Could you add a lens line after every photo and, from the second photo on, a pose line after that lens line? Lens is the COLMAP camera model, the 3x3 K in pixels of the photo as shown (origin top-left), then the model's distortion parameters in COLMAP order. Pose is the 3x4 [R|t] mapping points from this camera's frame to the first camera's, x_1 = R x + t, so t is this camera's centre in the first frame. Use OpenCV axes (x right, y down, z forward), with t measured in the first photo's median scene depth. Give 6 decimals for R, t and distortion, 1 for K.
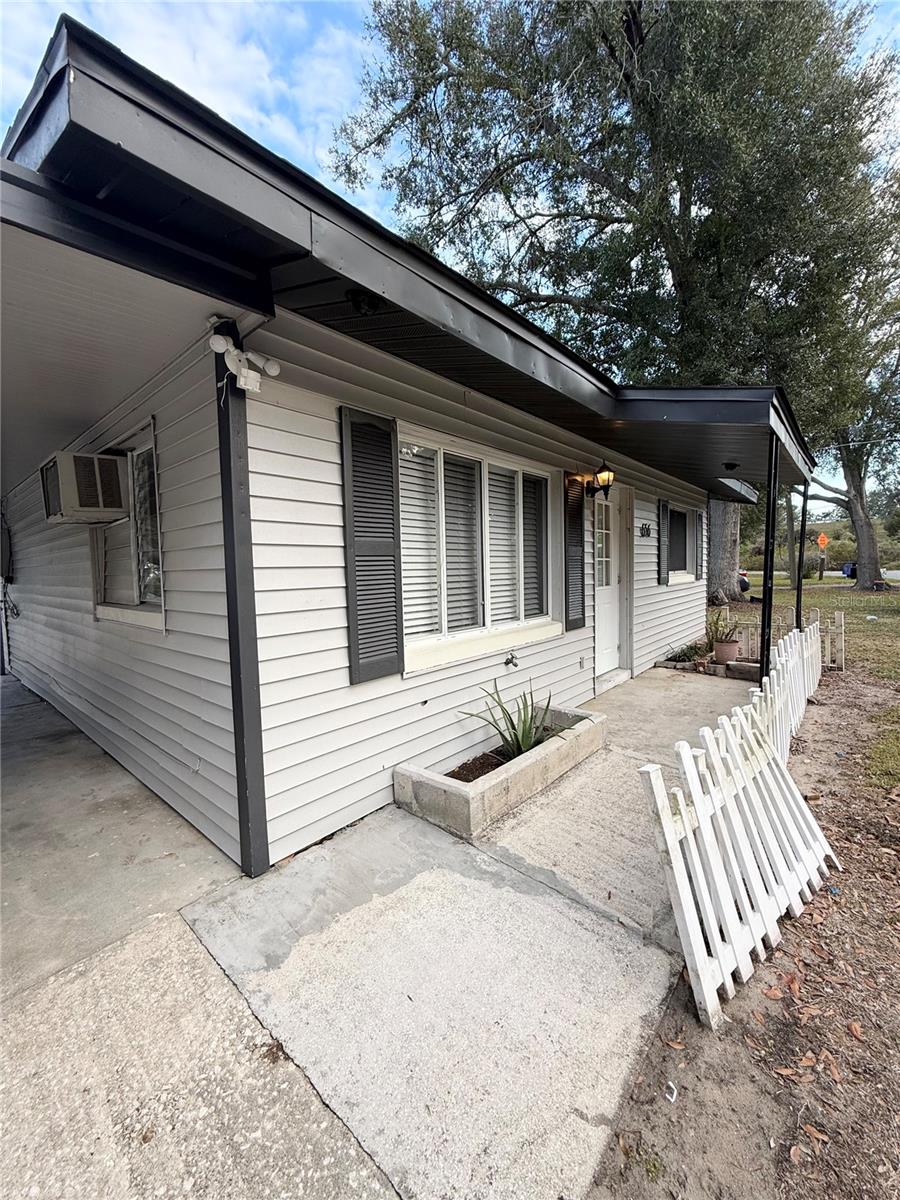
lens RADIAL K [[478.0, 0, 452.5], [0, 478.0, 599.0], [0, 0, 1]] dist [-0.000821, -0.000344]
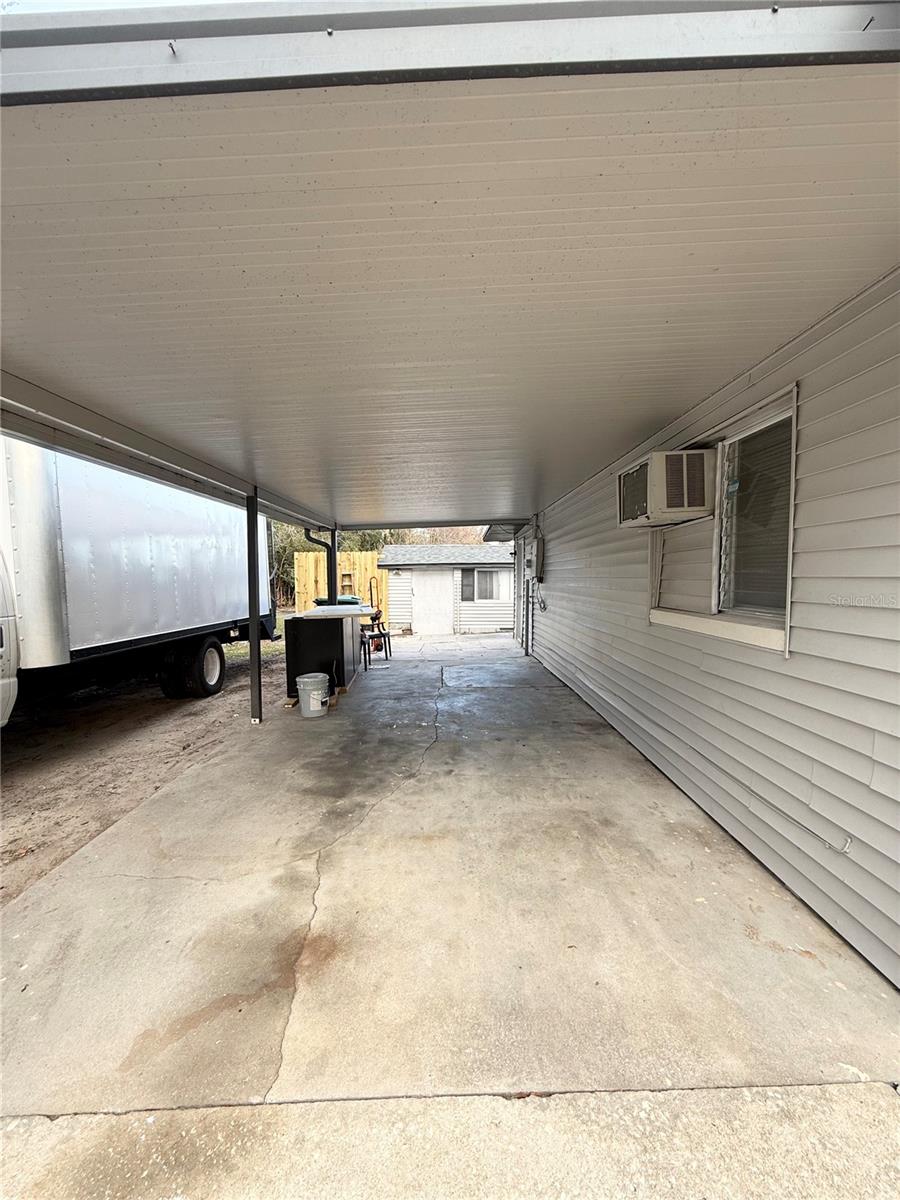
lens RADIAL K [[478.0, 0, 449.0], [0, 478.0, 600.3], [0, 0, 1]] dist [-0.000821, -0.000344]
pose [[0.657760, 0.058811, -0.750928, -0.323439], [-0.062367, 0.997776, 0.023515, -0.003358], [0.750641, 0.031366, 0.659965, 0.043193]]
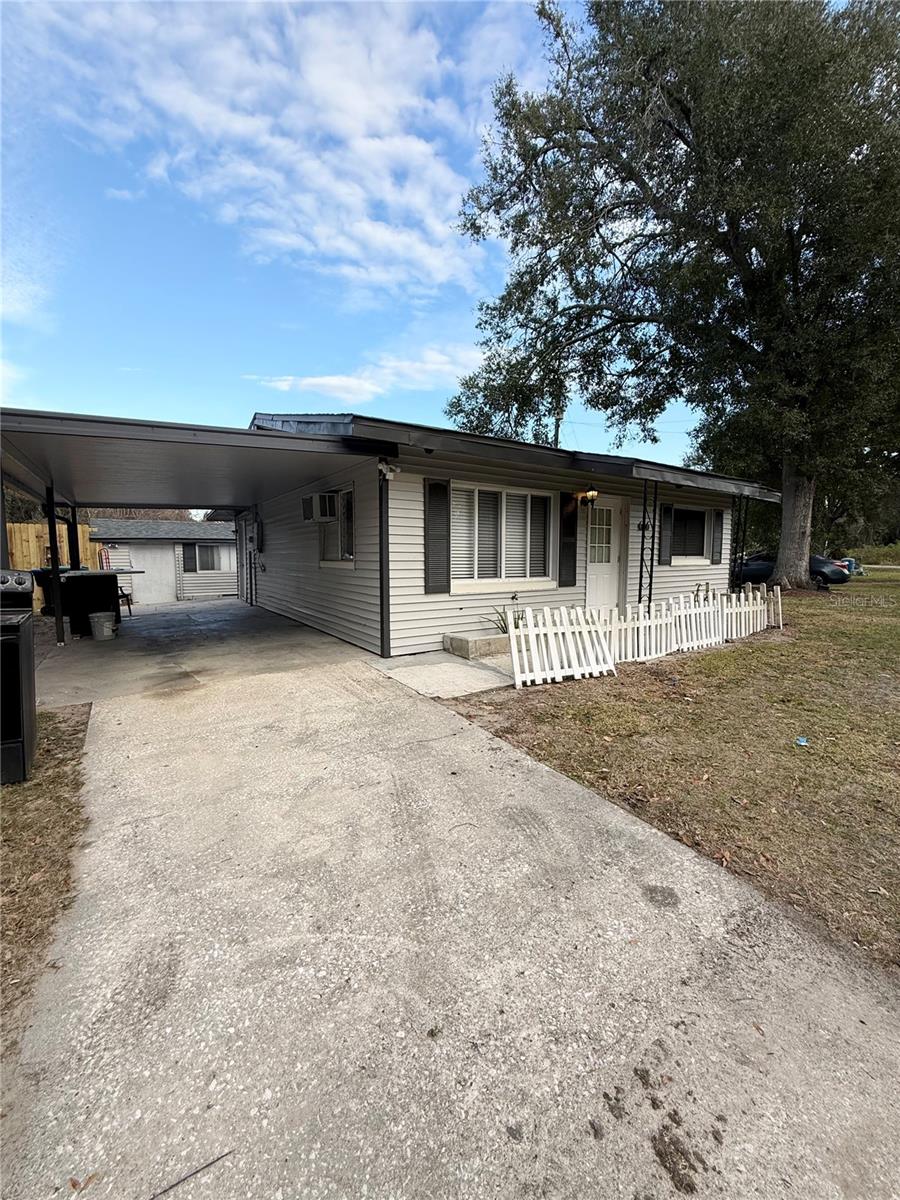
lens RADIAL K [[478.0, 0, 452.0], [0, 478.0, 599.2], [0, 0, 1]] dist [-0.000821, -0.000344]
pose [[0.964458, 0.048549, -0.259738, 0.441259], [-0.041087, 0.998574, 0.034082, 0.098700], [0.261023, -0.022199, 0.965077, -1.041960]]
